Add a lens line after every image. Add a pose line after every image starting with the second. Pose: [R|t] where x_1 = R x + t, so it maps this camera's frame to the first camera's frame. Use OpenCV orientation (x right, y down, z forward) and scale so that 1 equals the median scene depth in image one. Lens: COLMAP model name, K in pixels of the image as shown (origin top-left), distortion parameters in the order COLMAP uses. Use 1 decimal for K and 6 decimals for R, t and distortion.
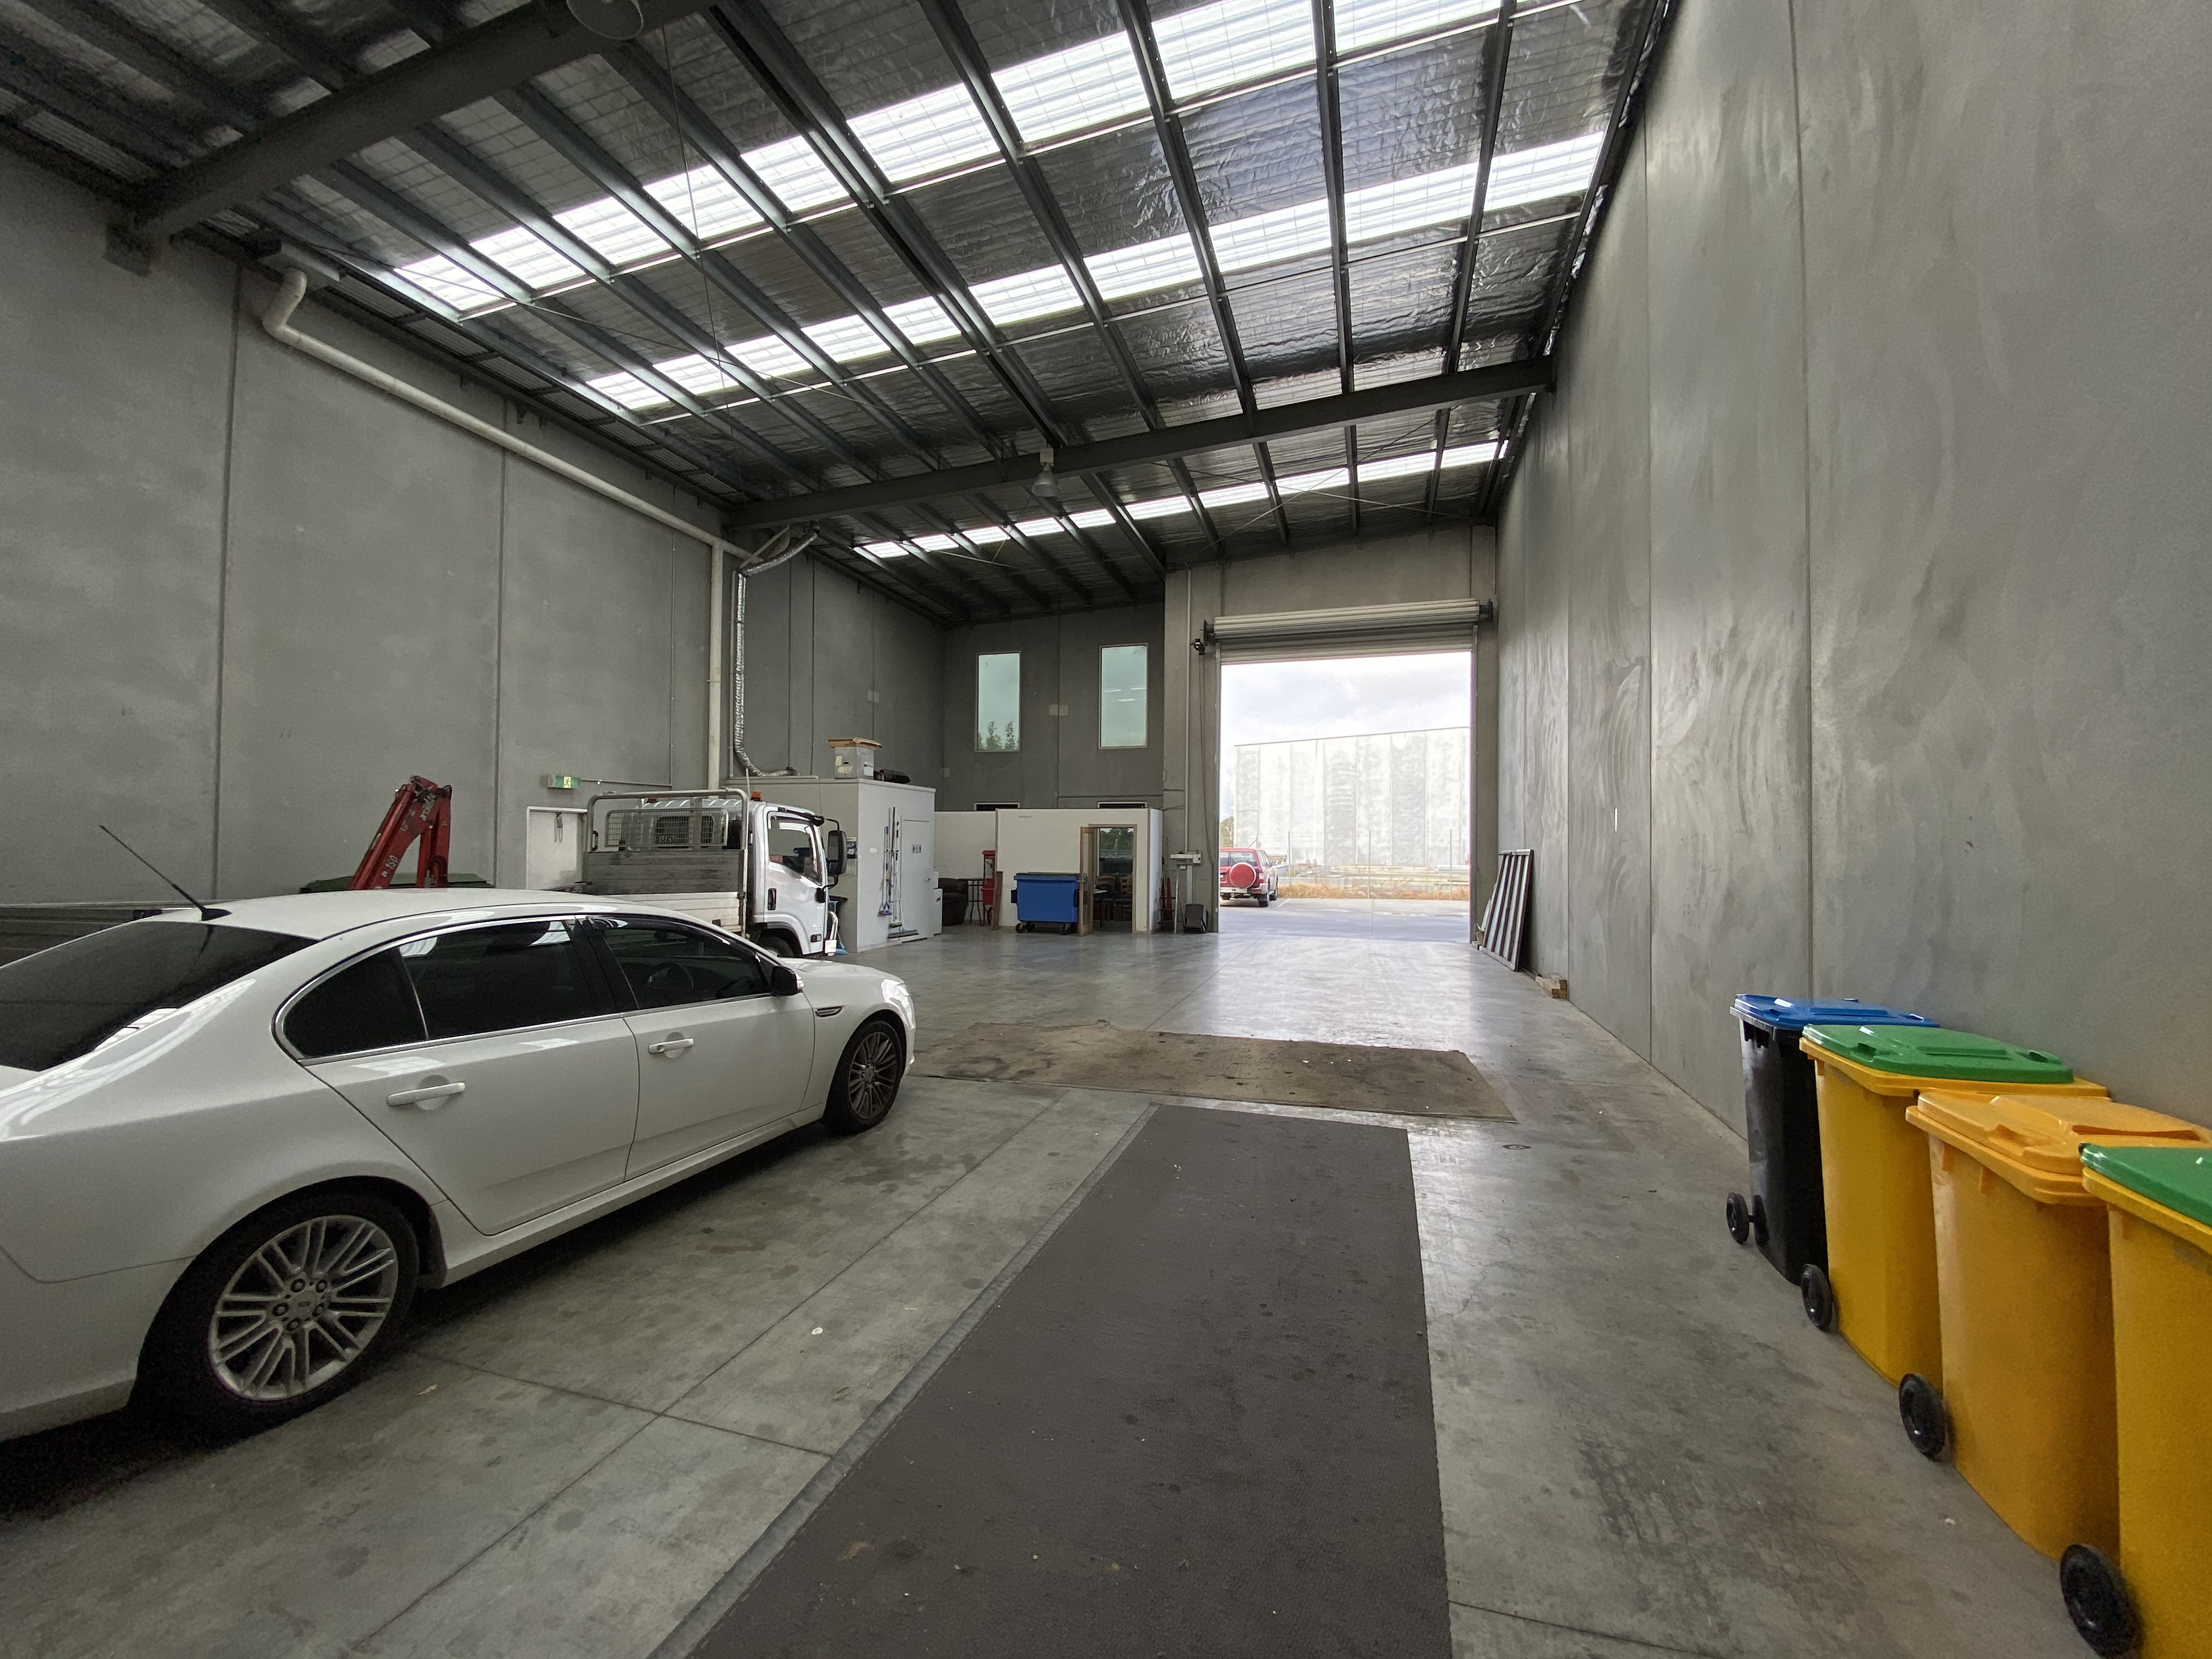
lens RADIAL K [[909.0, 0, 1106.0], [0, 909.0, 829.5], [0, 0, 1]] dist [-0.003339, -0.010864]
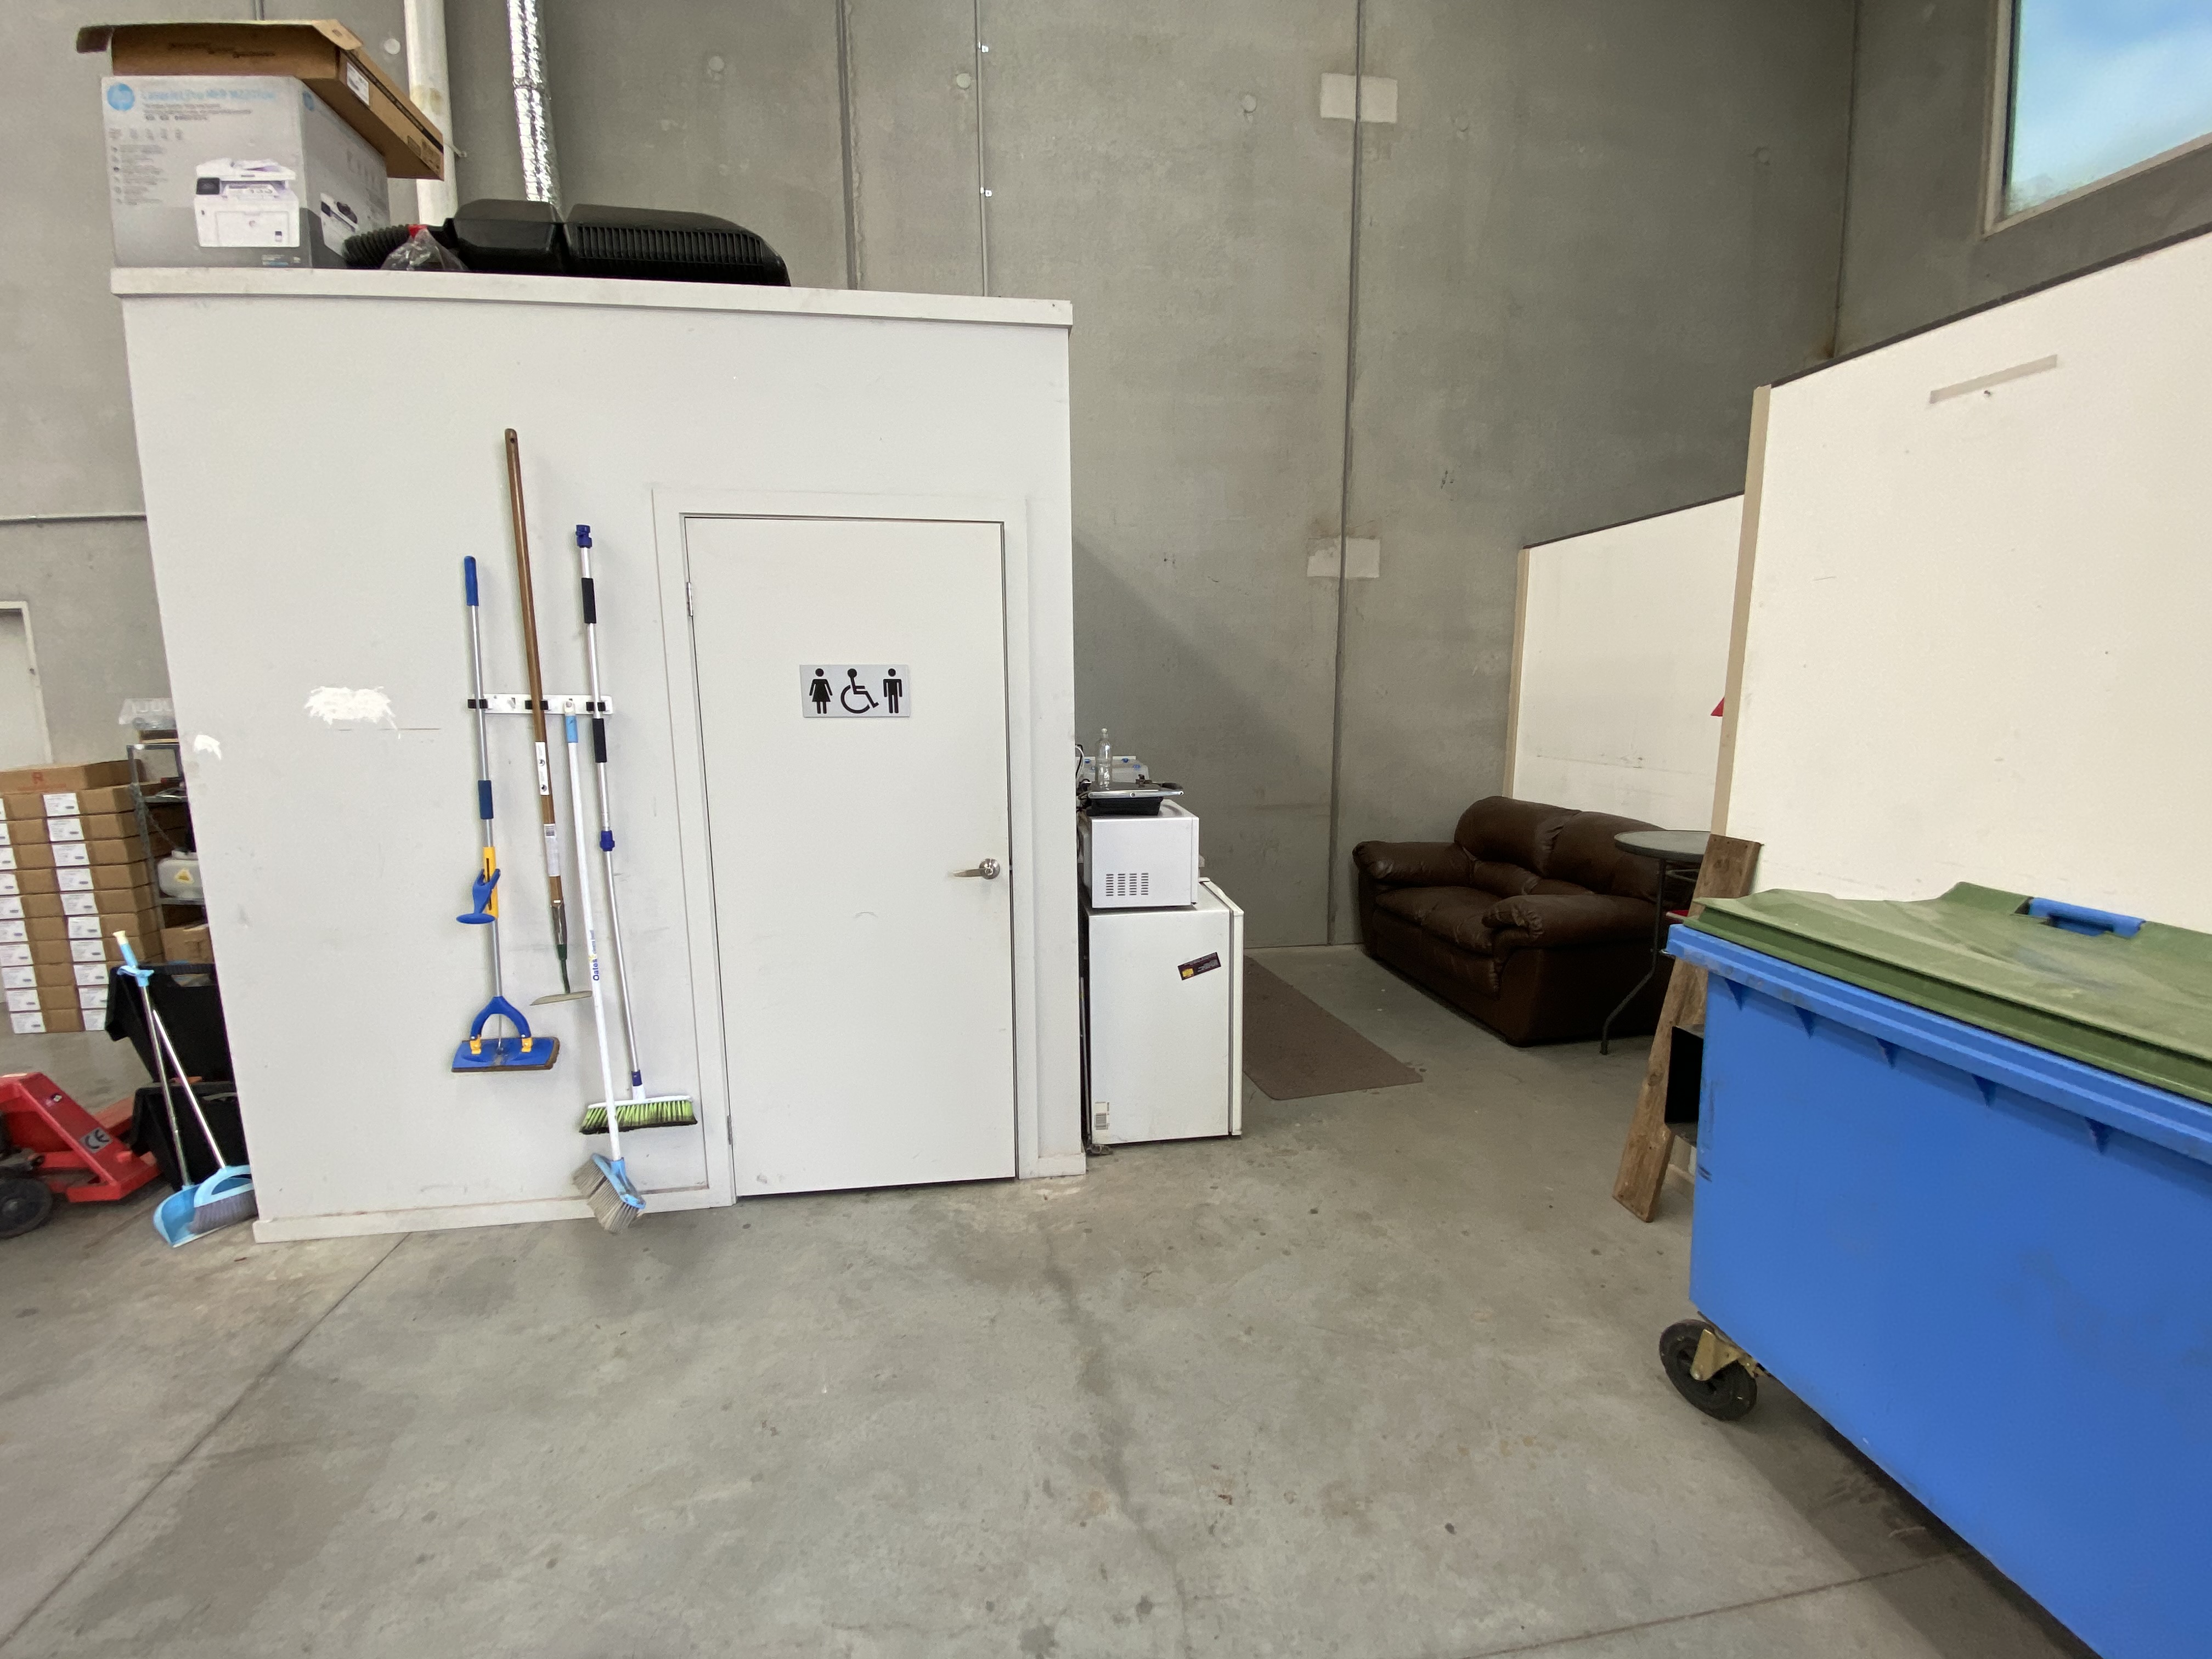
lens RADIAL K [[909.0, 0, 1106.0], [0, 909.0, 829.5], [0, 0, 1]] dist [-0.003339, -0.010864]
pose [[0.430375, 0.124922, -0.893964, -0.049068], [0.032243, 0.987617, 0.153532, 0.030770], [0.902074, -0.094901, 0.421018, 1.332339]]
